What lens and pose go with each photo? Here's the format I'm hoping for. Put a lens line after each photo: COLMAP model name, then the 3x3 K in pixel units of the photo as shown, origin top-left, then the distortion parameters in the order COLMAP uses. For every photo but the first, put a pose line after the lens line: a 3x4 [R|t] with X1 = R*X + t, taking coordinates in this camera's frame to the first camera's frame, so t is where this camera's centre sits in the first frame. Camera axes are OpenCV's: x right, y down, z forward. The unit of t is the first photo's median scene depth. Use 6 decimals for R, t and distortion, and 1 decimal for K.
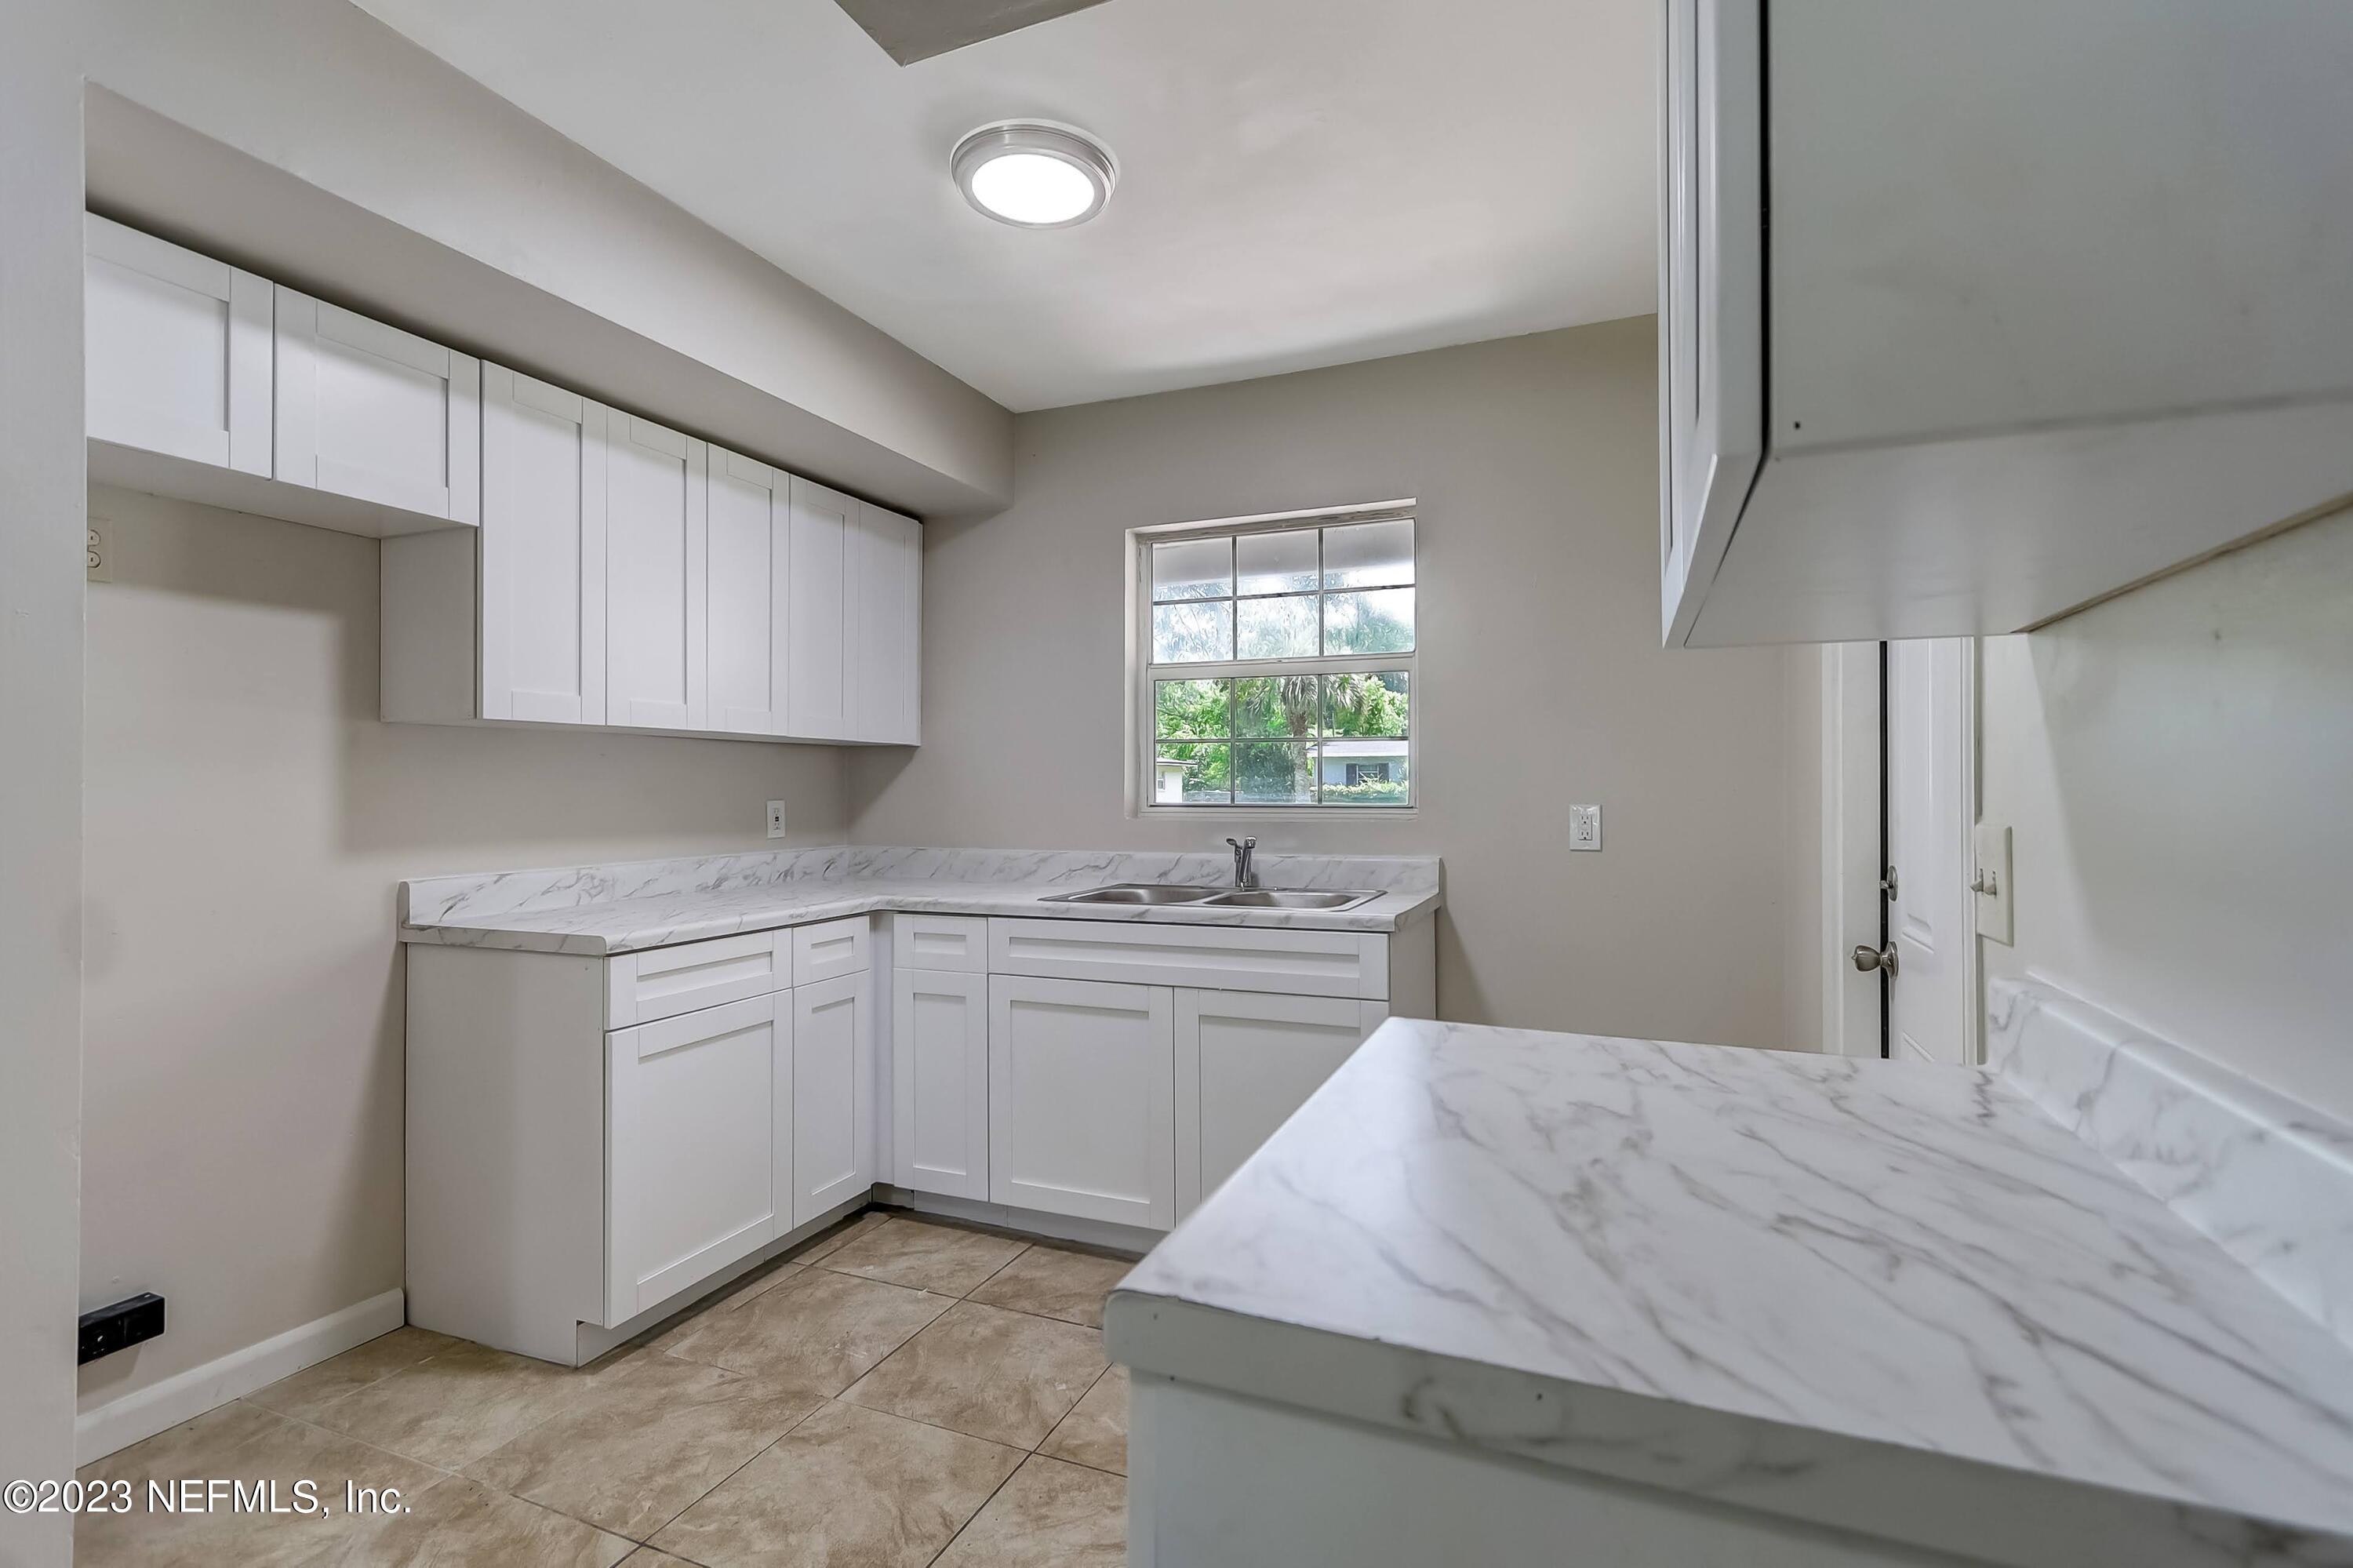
lens RADIAL K [[1094.6, 0, 1161.1], [0, 1094.6, 779.5], [0, 0, 1]] dist [0.005983, 0.002188]
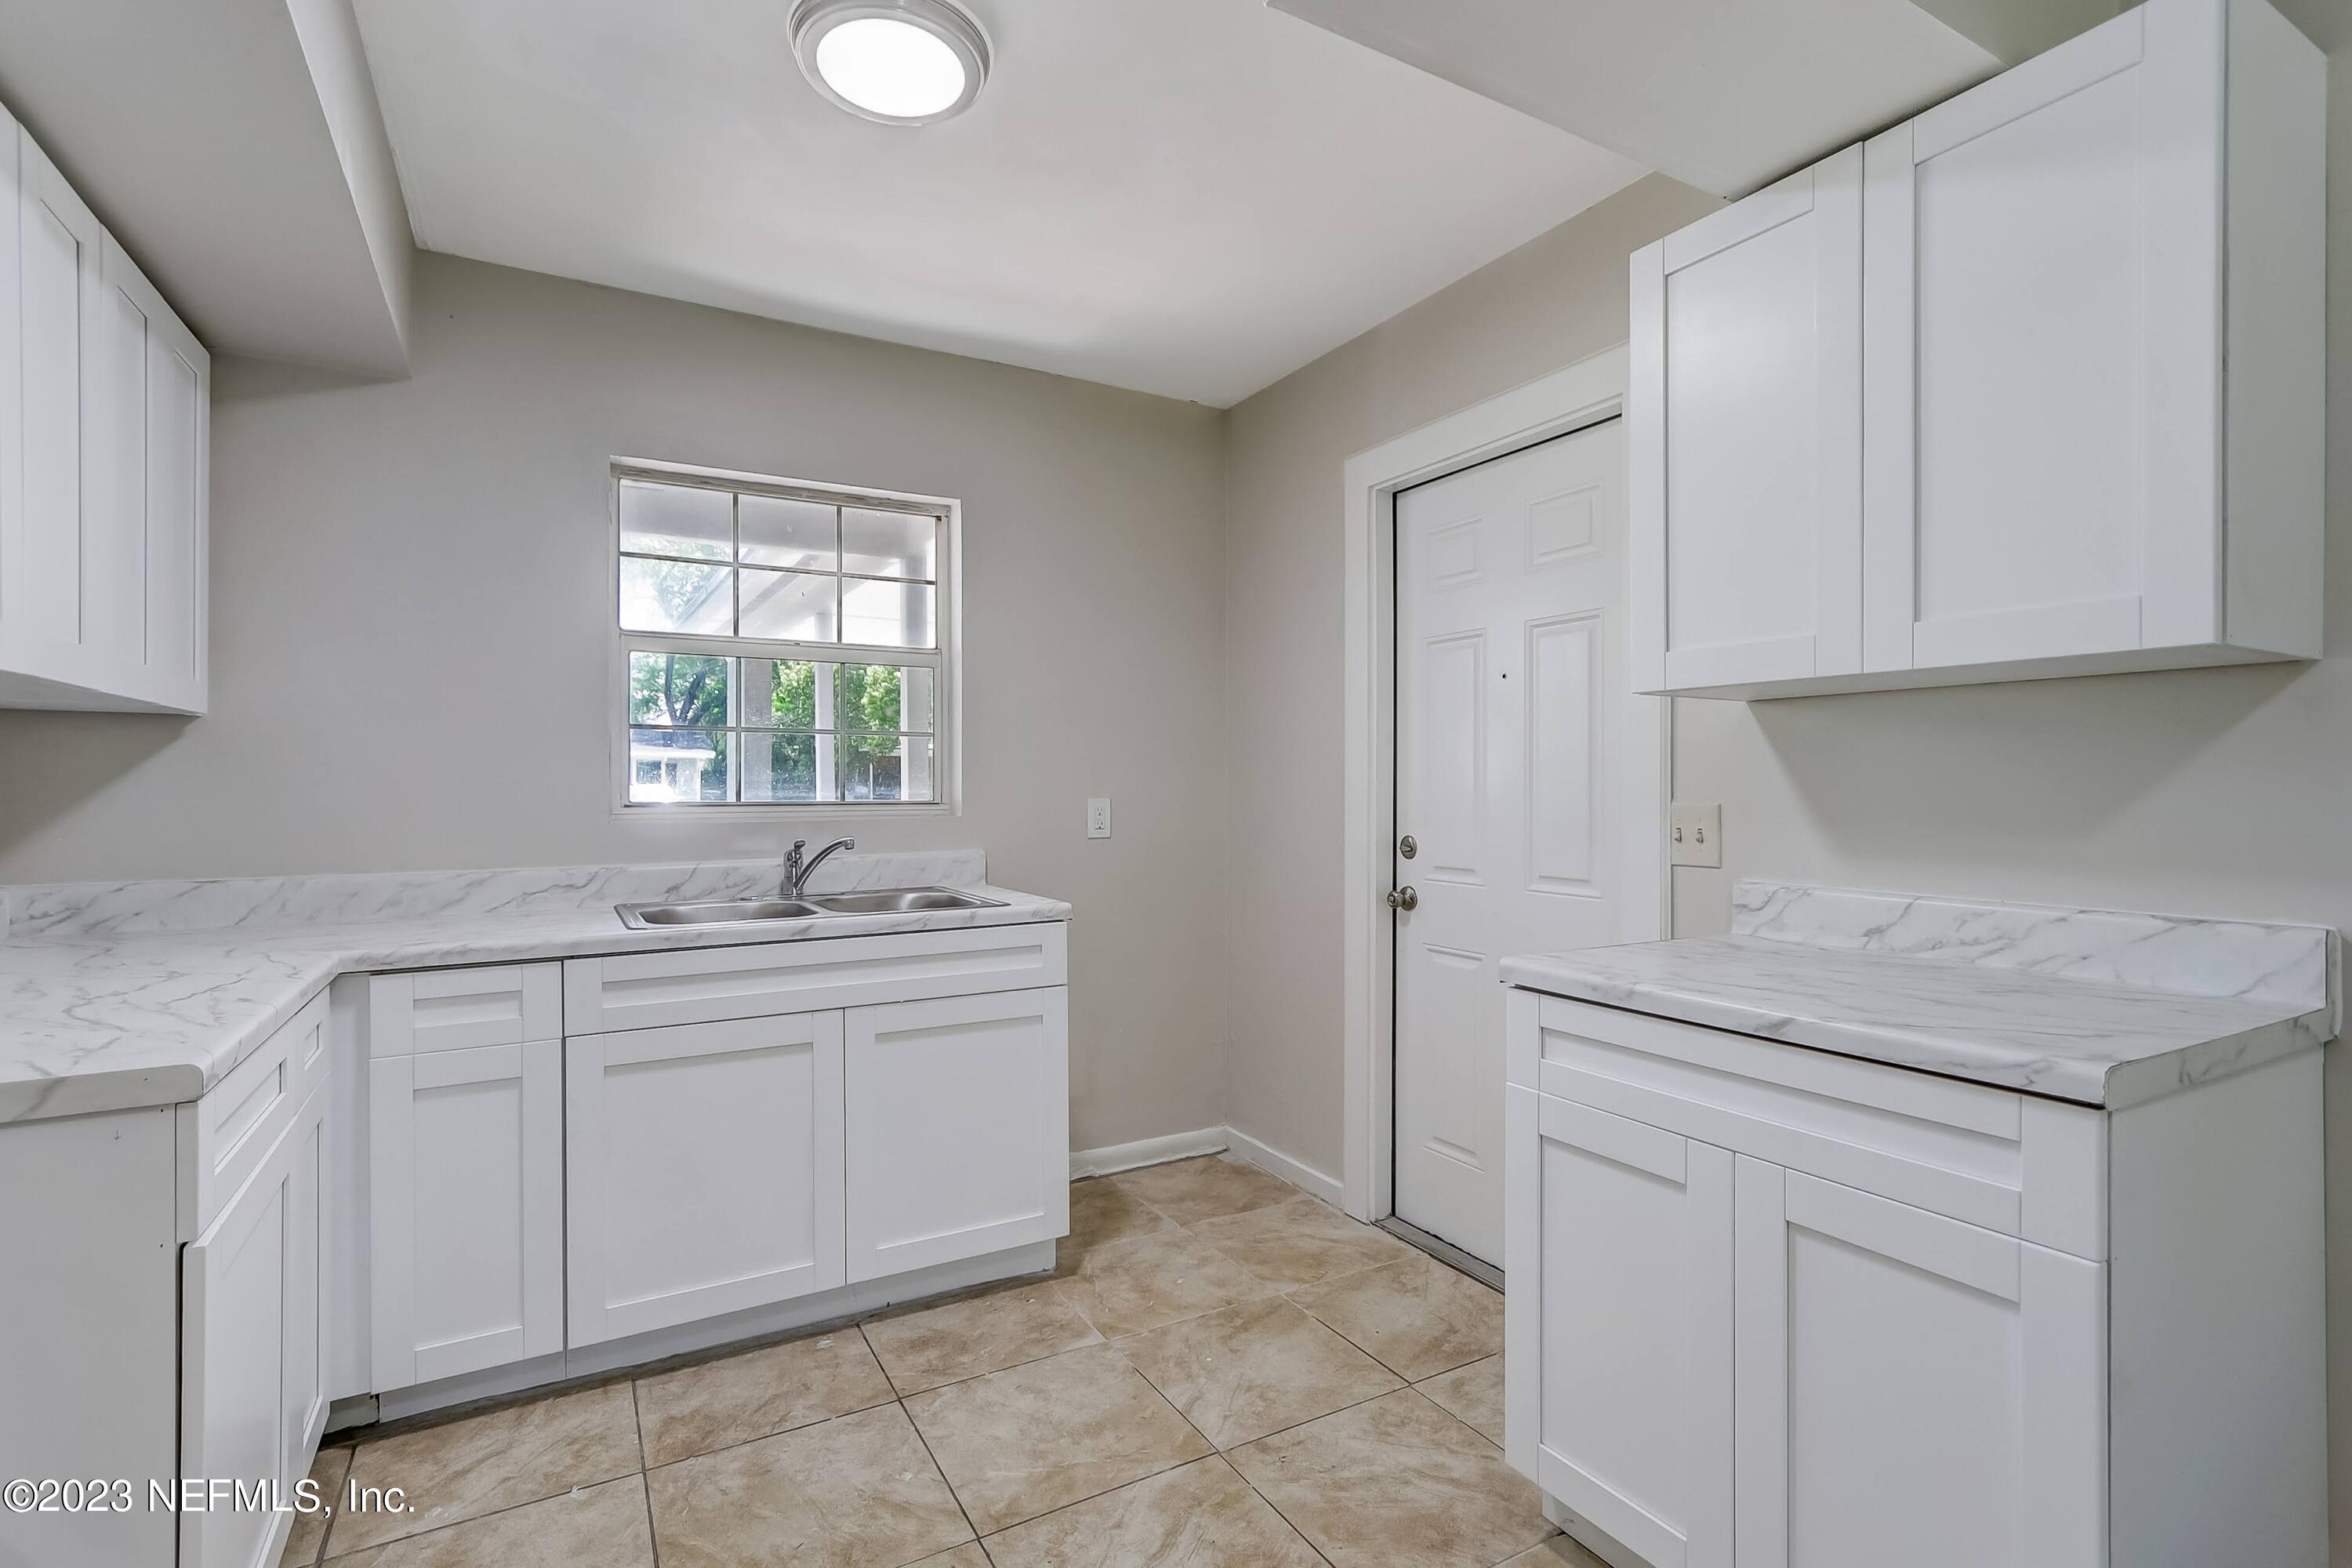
lens RADIAL K [[1094.1, 0, 1179.4], [0, 1094.1, 784.1], [0, 0, 1]] dist [0.005983, 0.002188]
pose [[0.610953, 0.001672, 0.791665, -0.475342], [-0.006075, 0.999978, 0.002577, 0.004039], [-0.791643, -0.006383, 0.610950, 0.225744]]
